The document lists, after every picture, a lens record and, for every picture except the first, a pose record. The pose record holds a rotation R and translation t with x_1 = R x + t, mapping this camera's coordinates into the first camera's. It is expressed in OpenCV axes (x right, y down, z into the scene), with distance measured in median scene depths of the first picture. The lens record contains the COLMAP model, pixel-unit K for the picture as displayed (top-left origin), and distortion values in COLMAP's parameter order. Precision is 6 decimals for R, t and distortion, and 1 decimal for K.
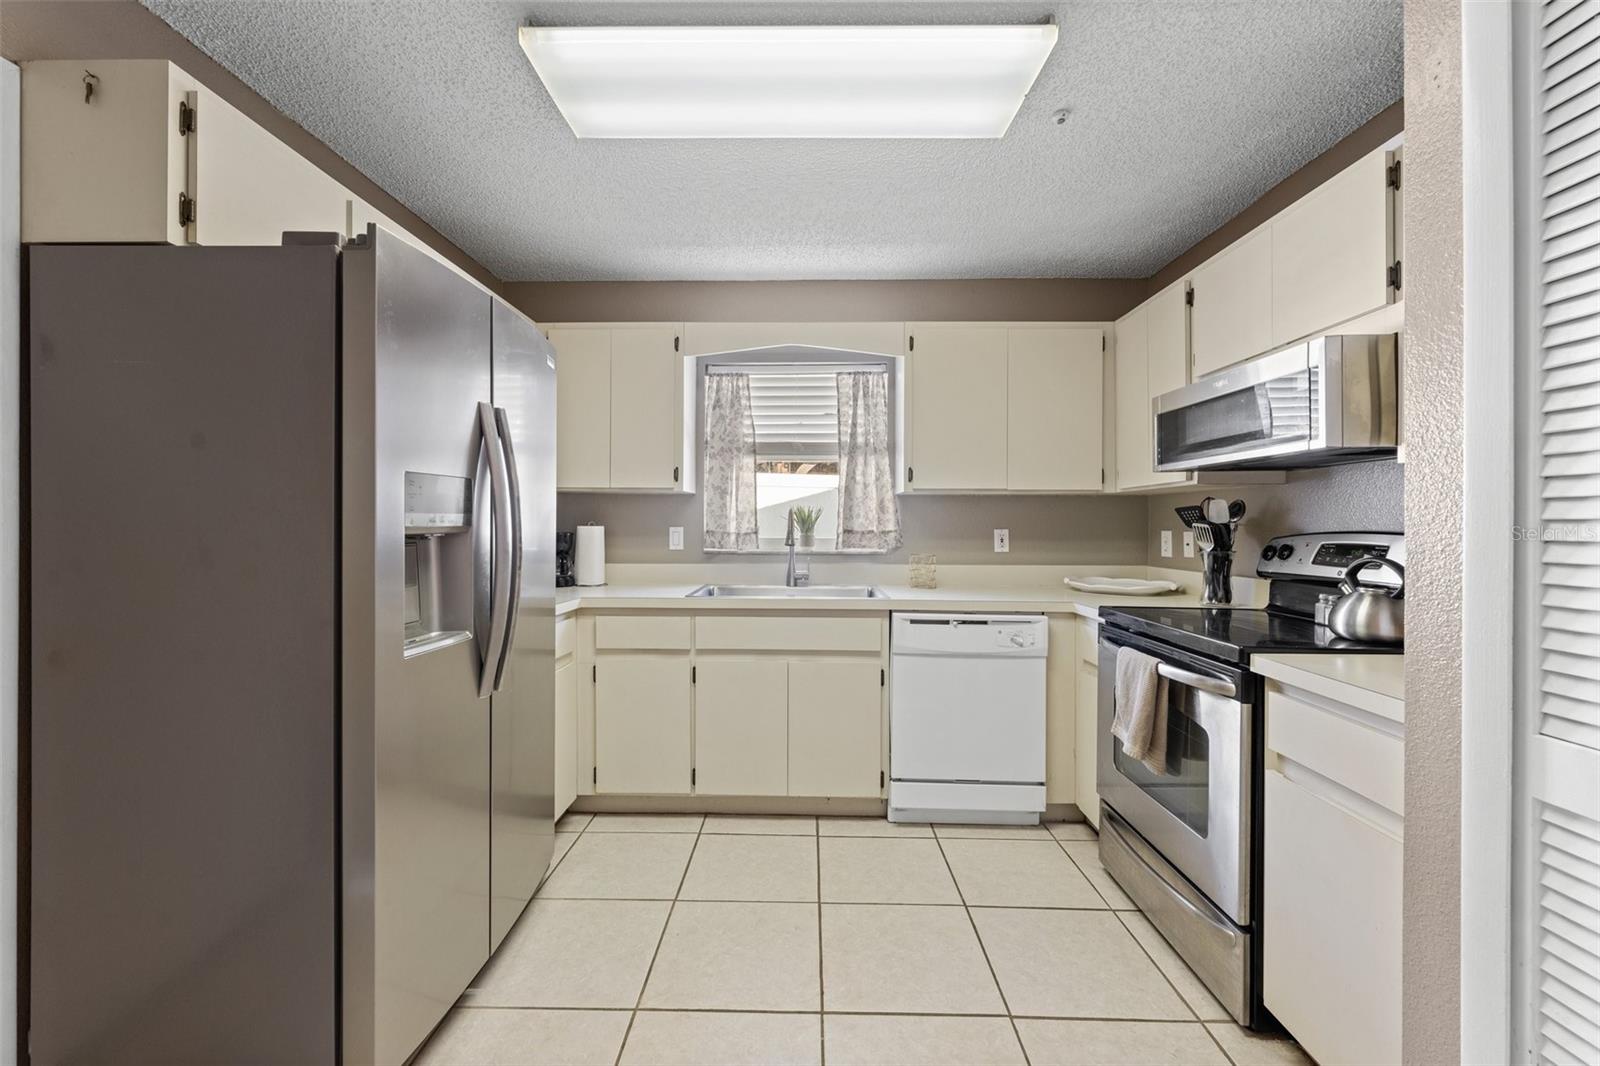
lens RADIAL K [[639.8, 0, 797.8], [0, 639.8, 530.6], [0, 0, 1]] dist [-0.002430, 0.000879]
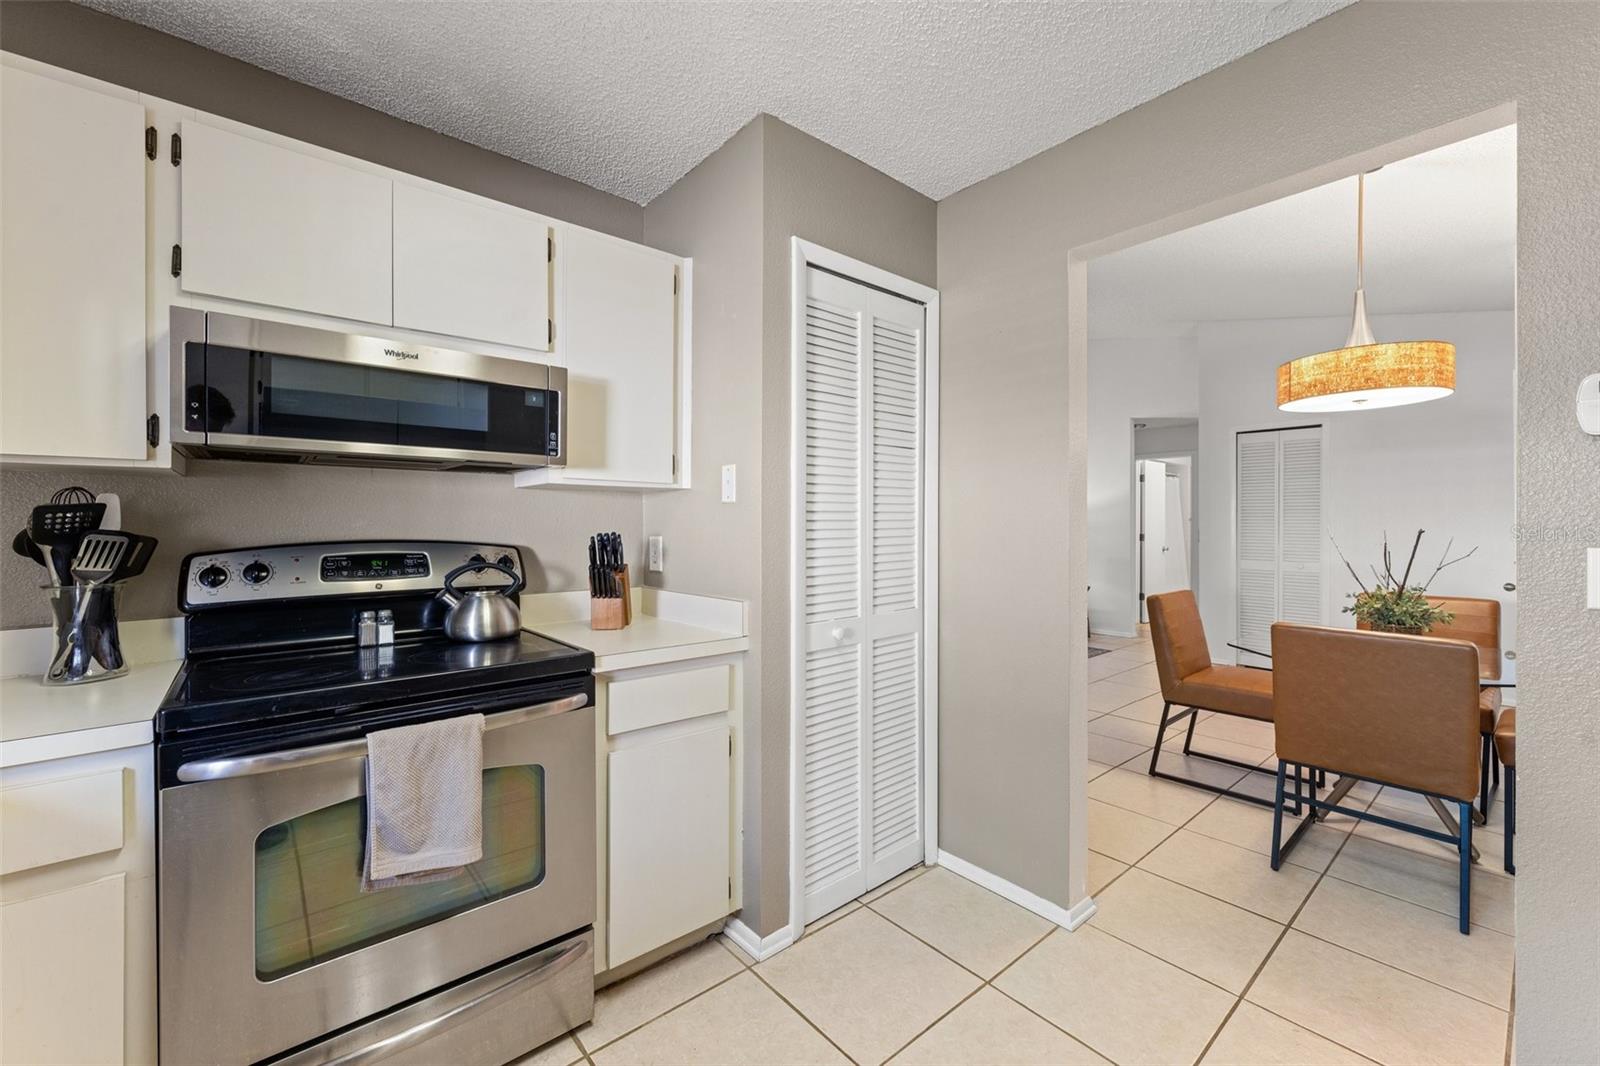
lens RADIAL K [[639.8, 0, 800.7], [0, 639.8, 526.4], [0, 0, 1]] dist [-0.002430, 0.000879]
pose [[-0.660759, -0.003122, 0.750592, -0.175148], [0.009147, 0.999884, 0.012211, -0.018243], [-0.750542, 0.014934, -0.660653, 0.818415]]
